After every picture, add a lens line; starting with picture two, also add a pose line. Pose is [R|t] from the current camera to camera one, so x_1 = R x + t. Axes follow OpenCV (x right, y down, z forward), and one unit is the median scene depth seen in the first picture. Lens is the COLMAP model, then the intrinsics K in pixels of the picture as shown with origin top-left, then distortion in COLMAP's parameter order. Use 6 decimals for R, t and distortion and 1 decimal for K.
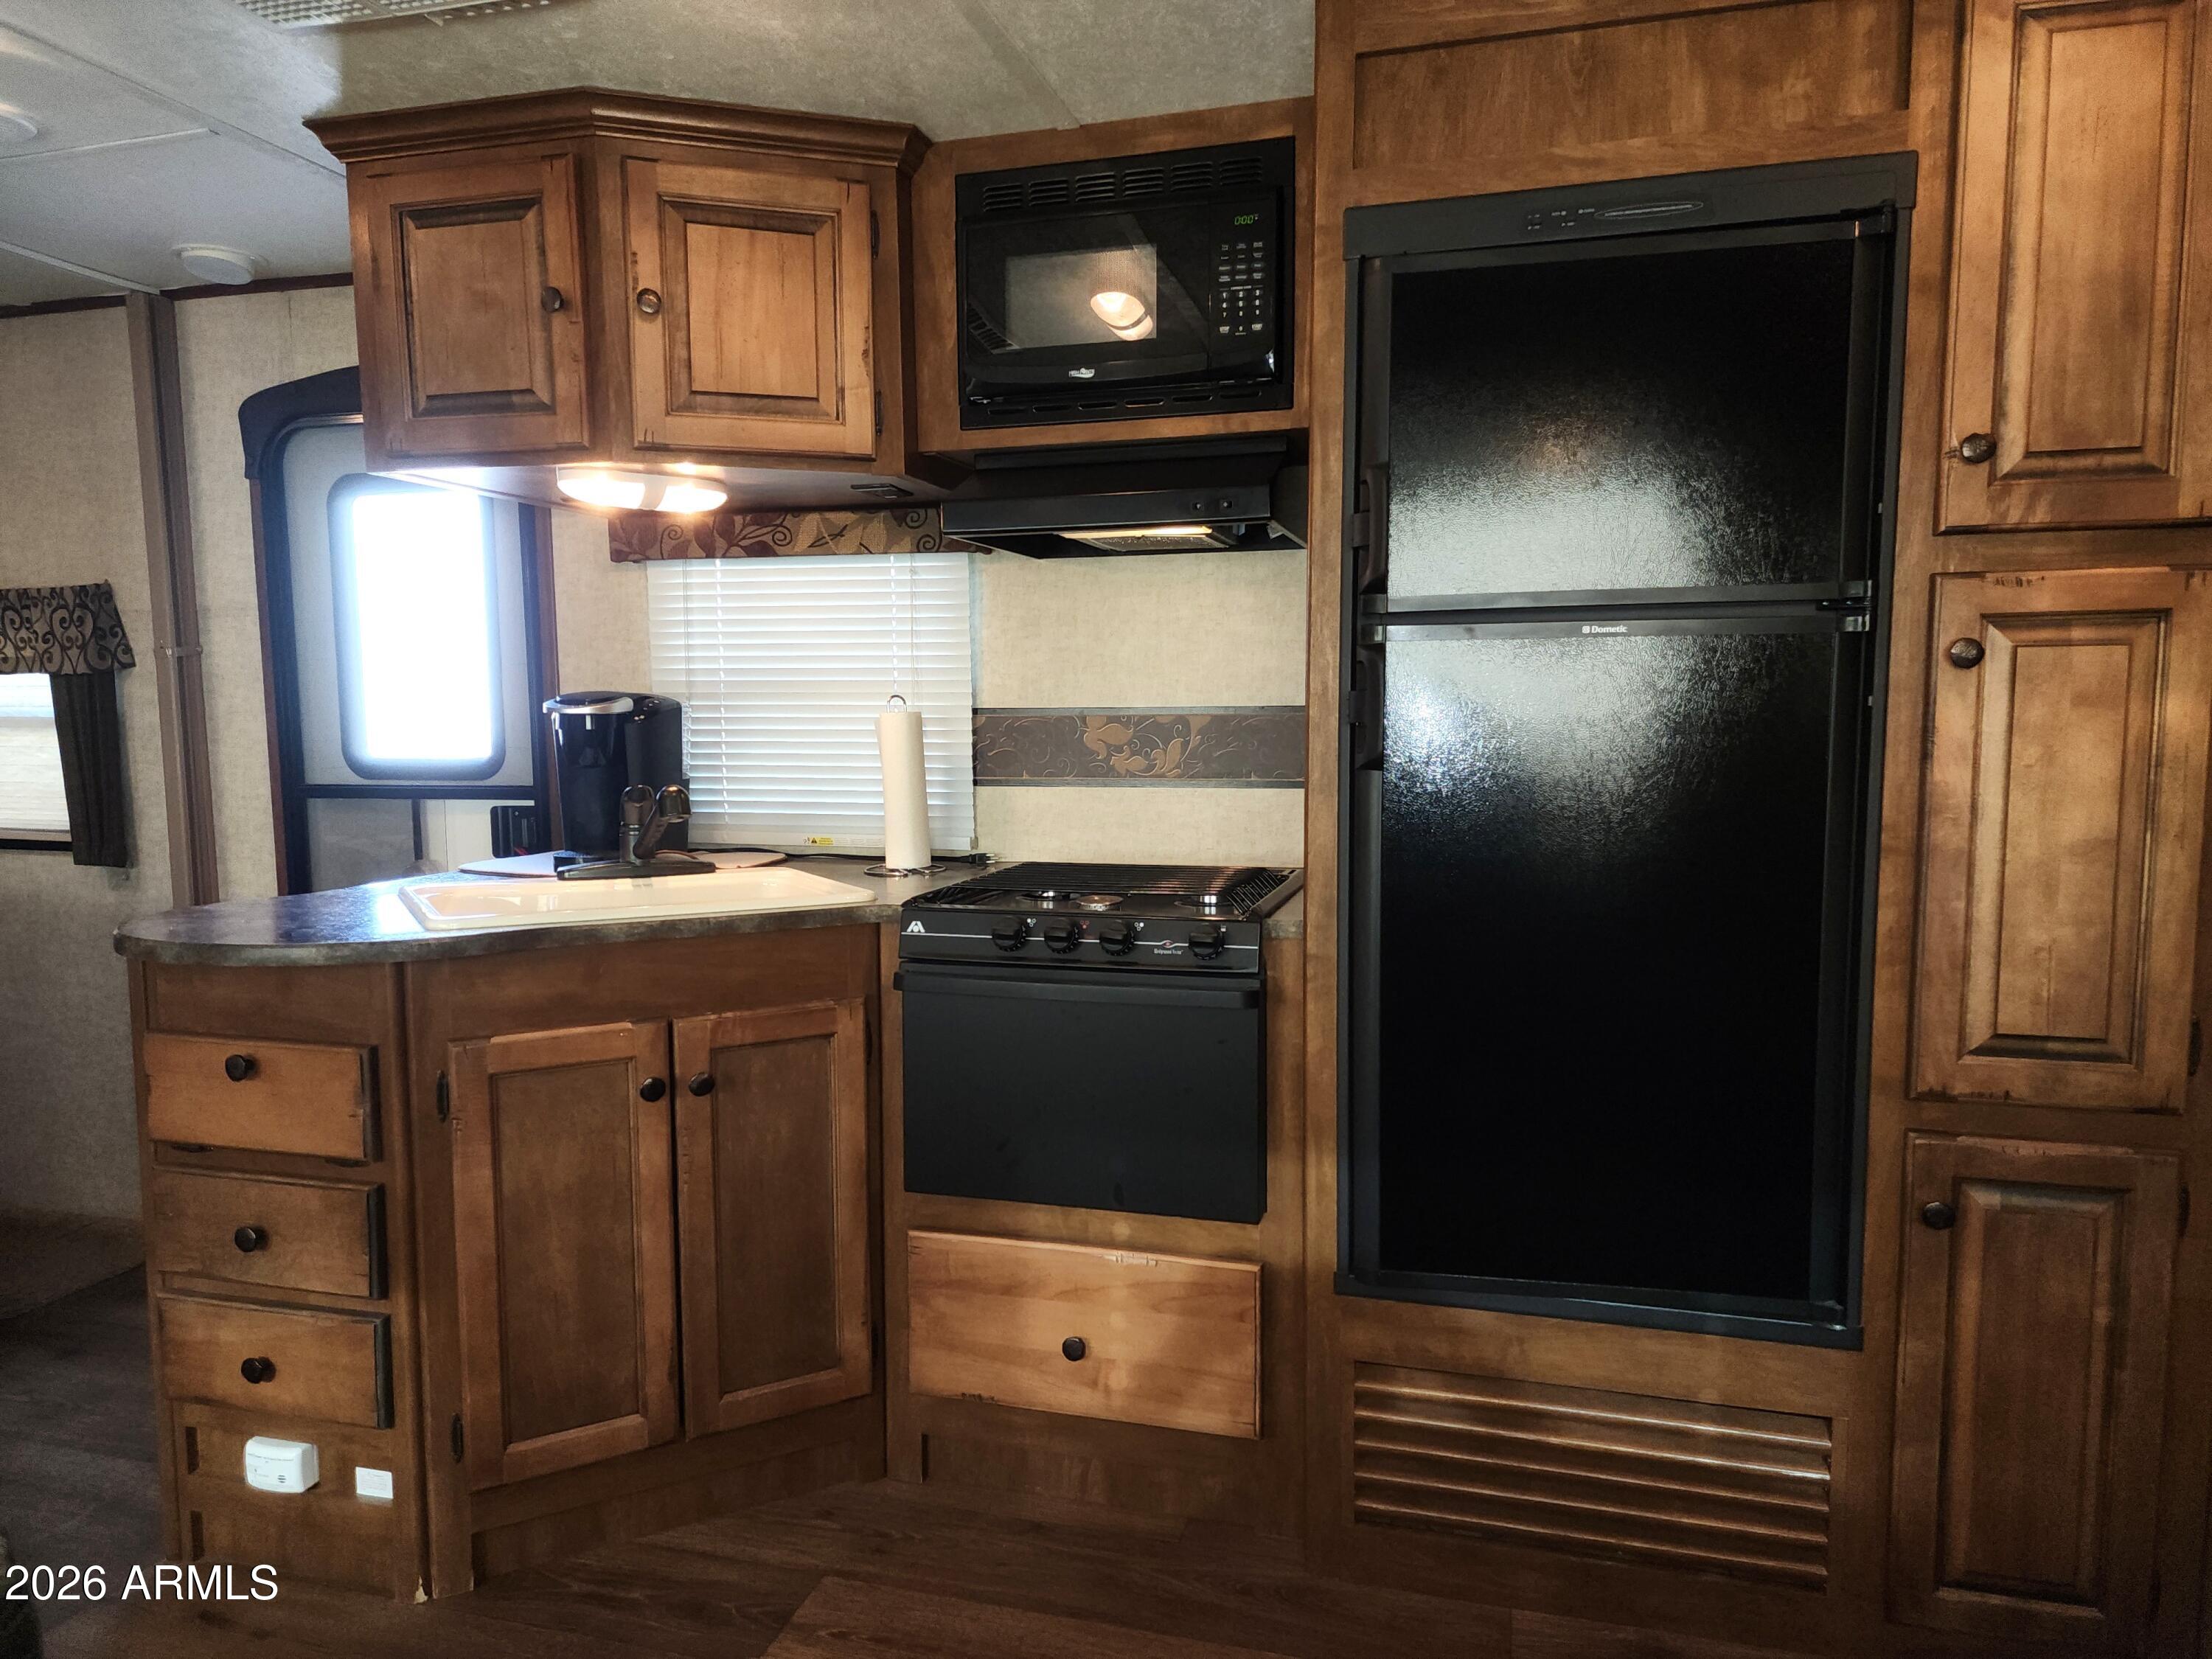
lens RADIAL K [[1483.3, 0, 1101.4], [0, 1483.3, 840.3], [0, 0, 1]] dist [0.085318, -0.073769]
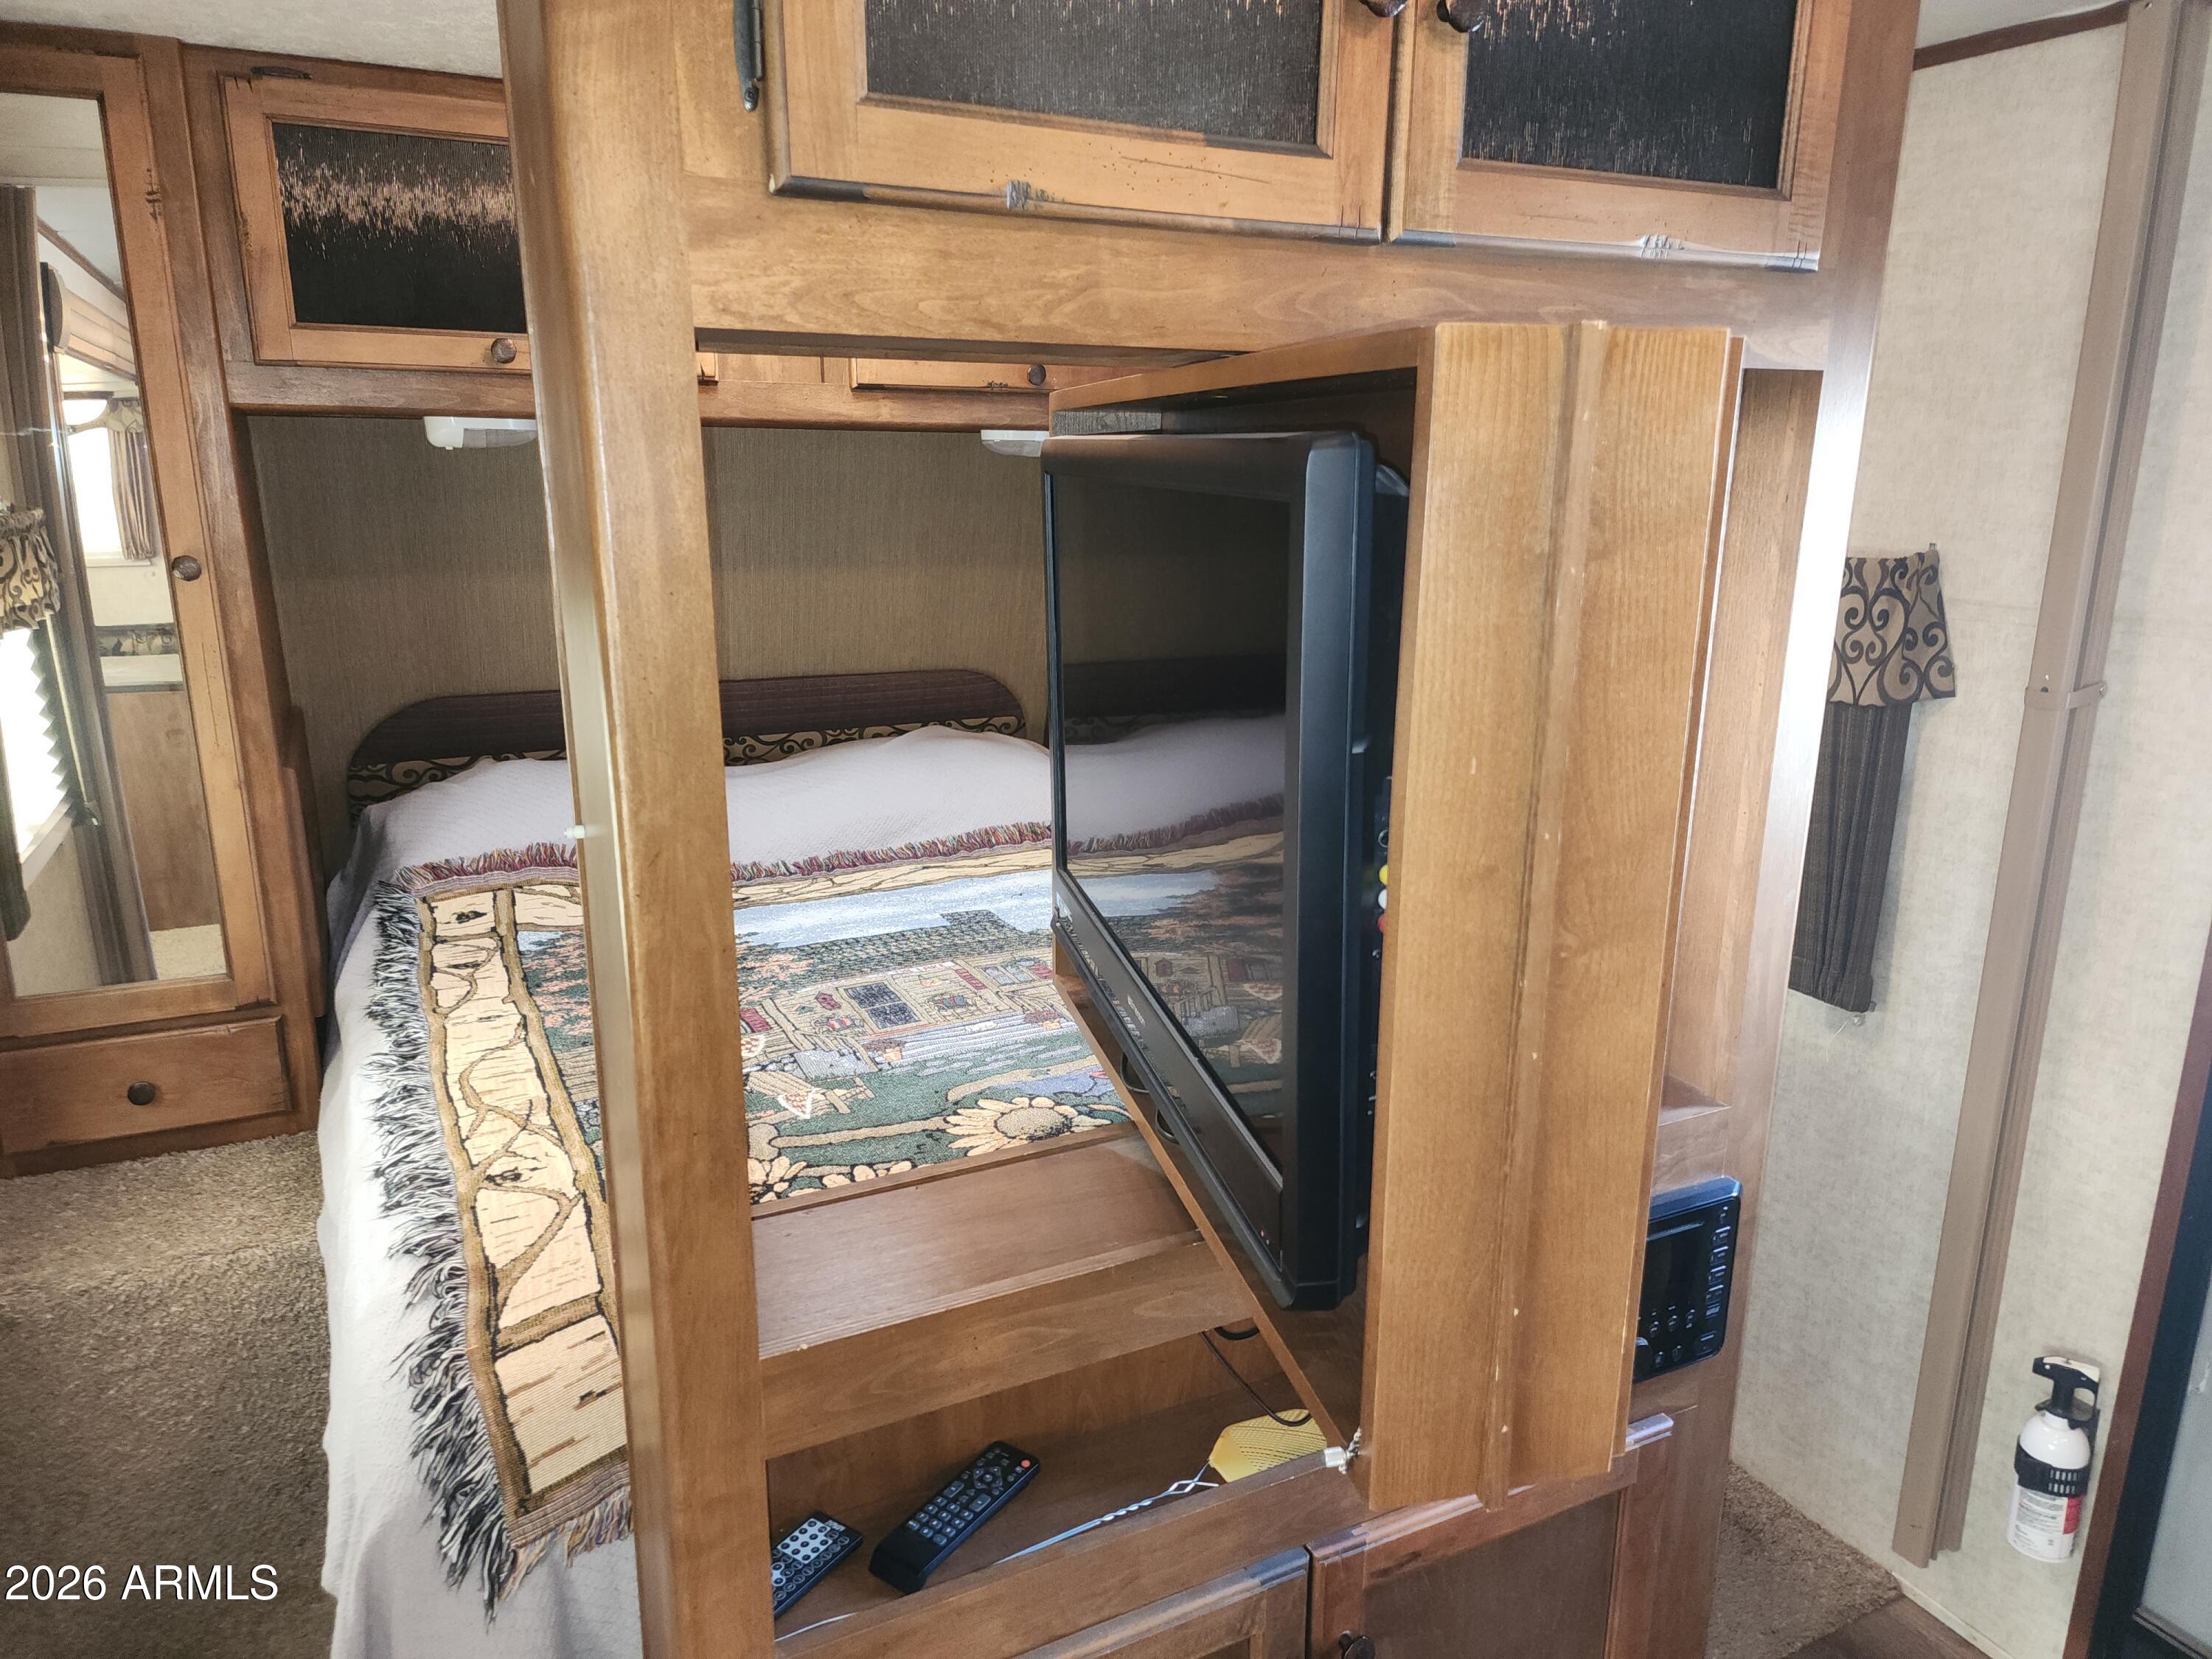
lens RADIAL K [[1465.9, 0, 1102.0], [0, 1465.9, 843.4], [0, 0, 1]] dist [0.077857, -0.070790]
pose [[0.677814, 0.200799, -0.707282, -0.643555], [-0.082311, 0.976660, 0.198394, -0.214291], [0.730611, -0.076258, 0.678522, 0.529342]]
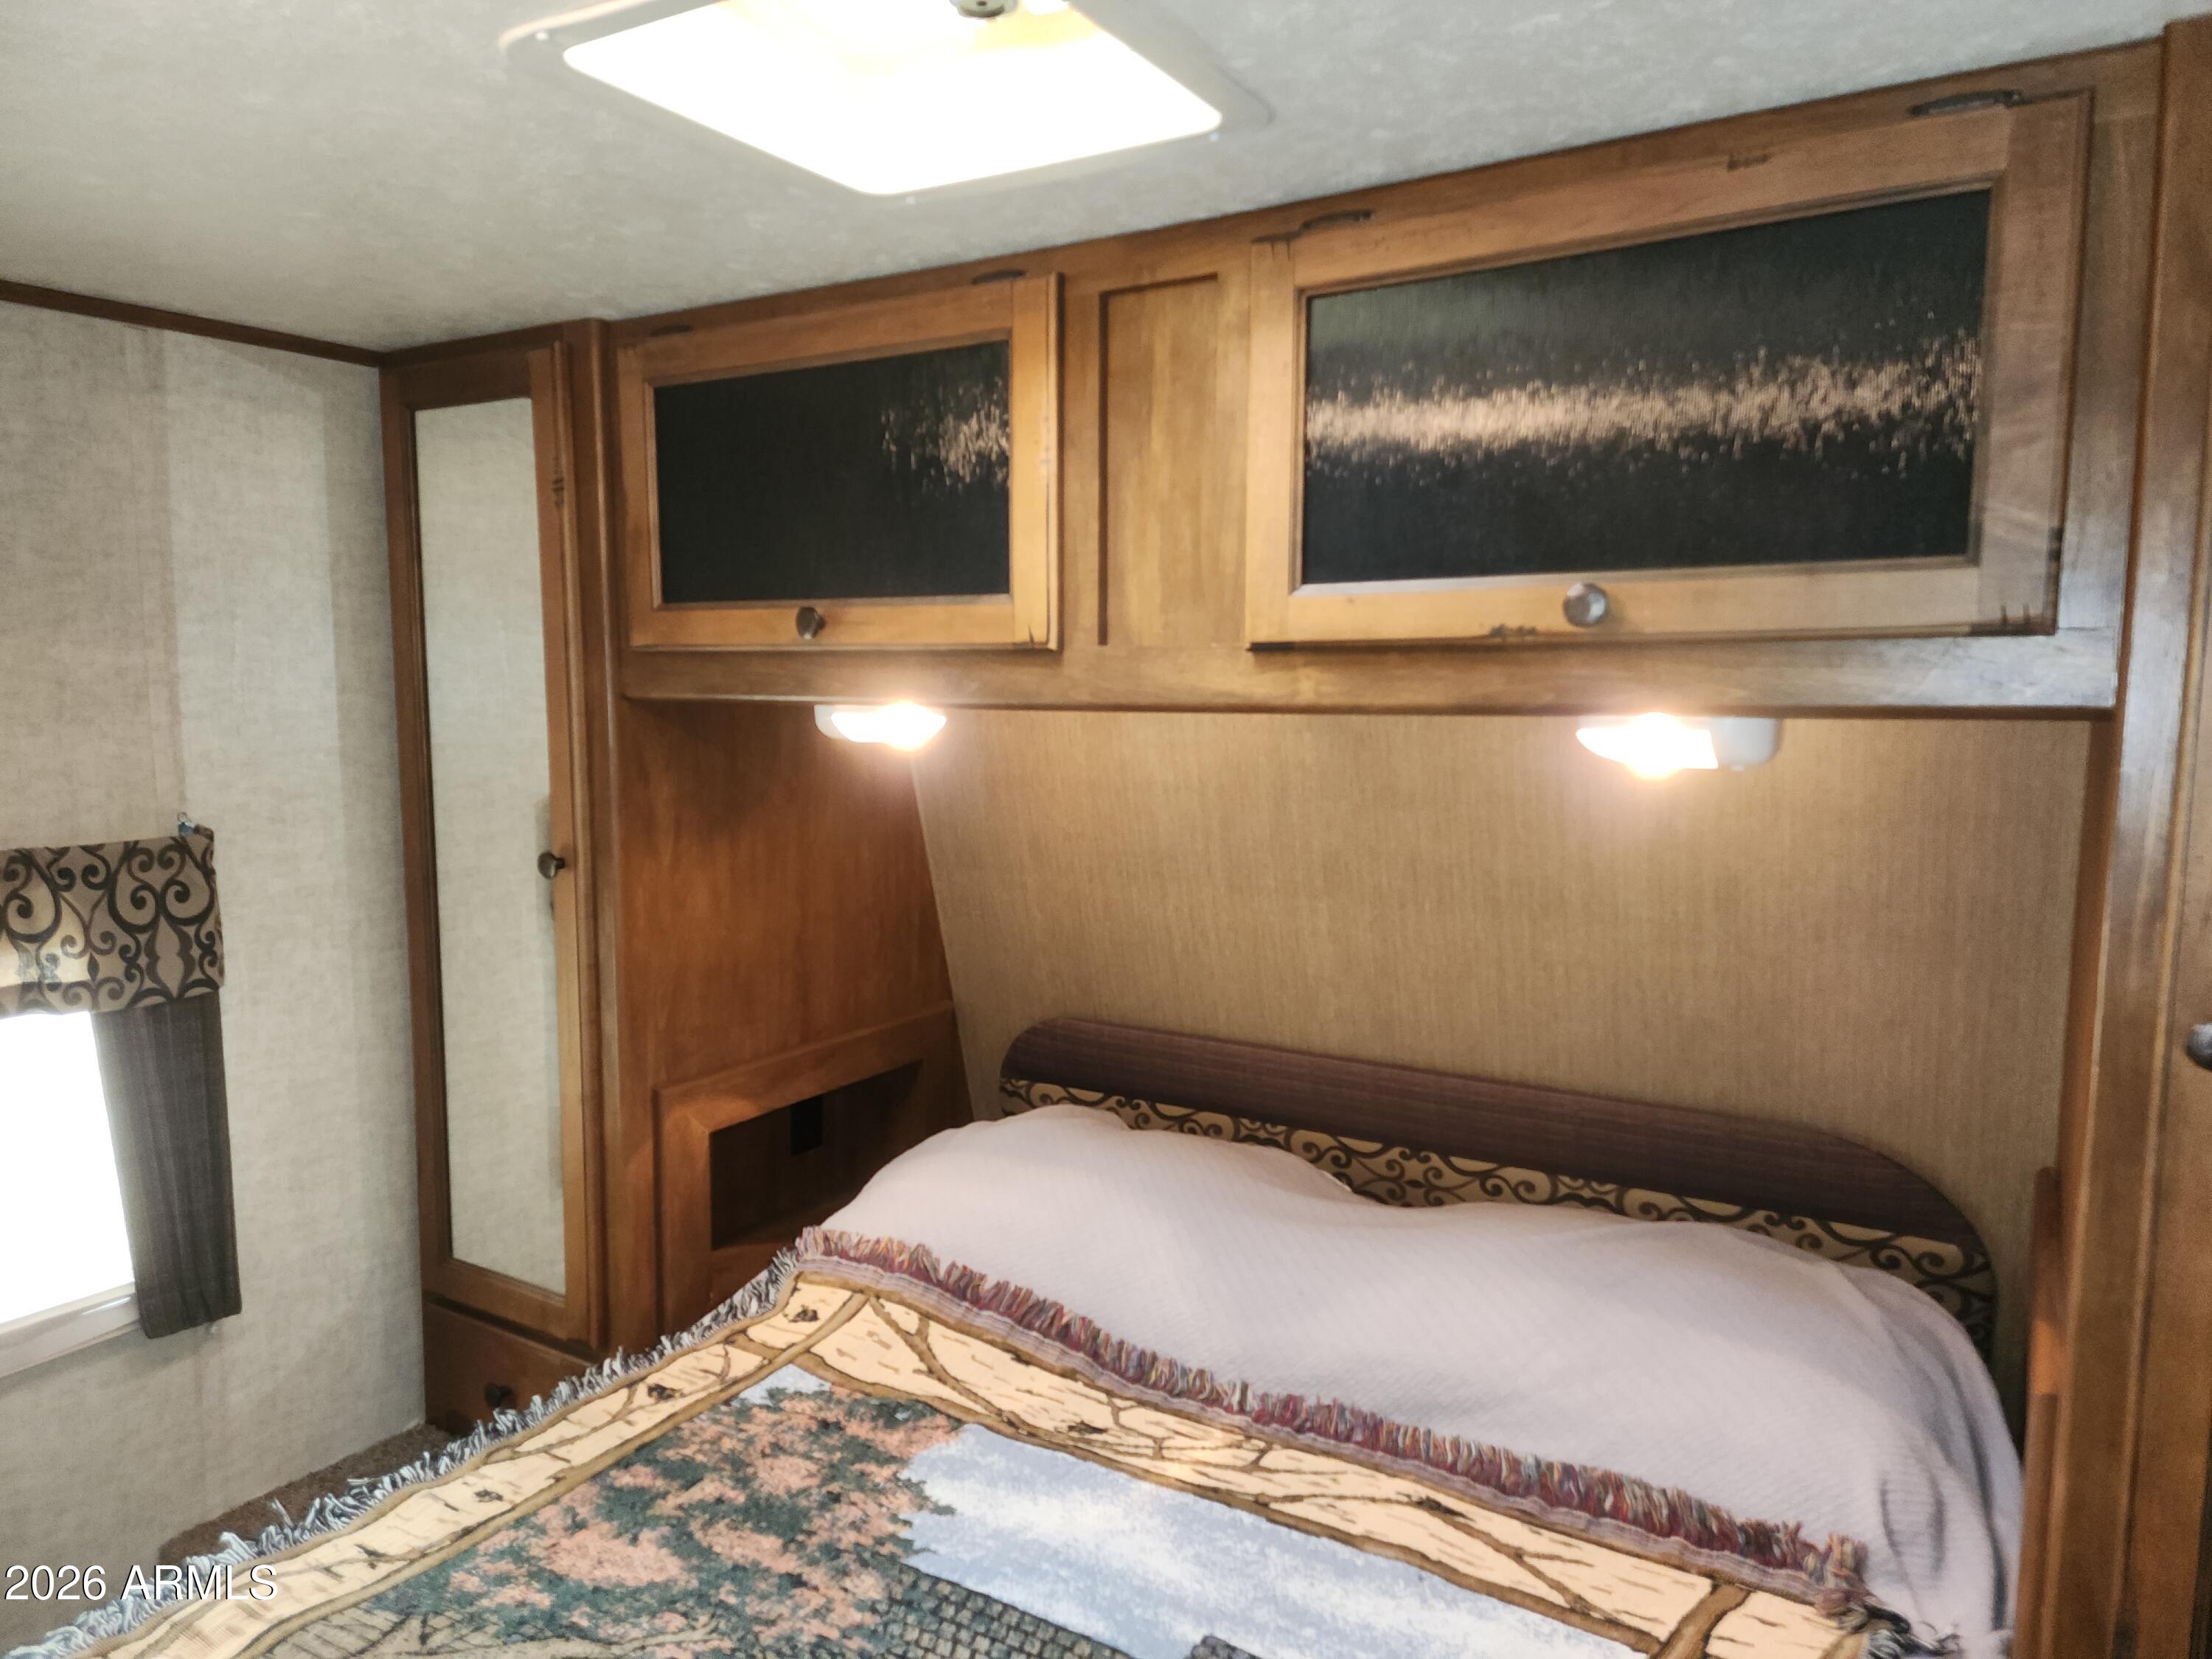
lens RADIAL K [[1465.9, 0, 1102.0], [0, 1465.9, 843.4], [0, 0, 1]] dist [0.077857, -0.070790]
pose [[-0.265239, 0.112916, -0.957548, -0.965976], [-0.091249, 0.985722, 0.141514, -0.308566], [0.959855, 0.124910, -0.251149, 1.240830]]
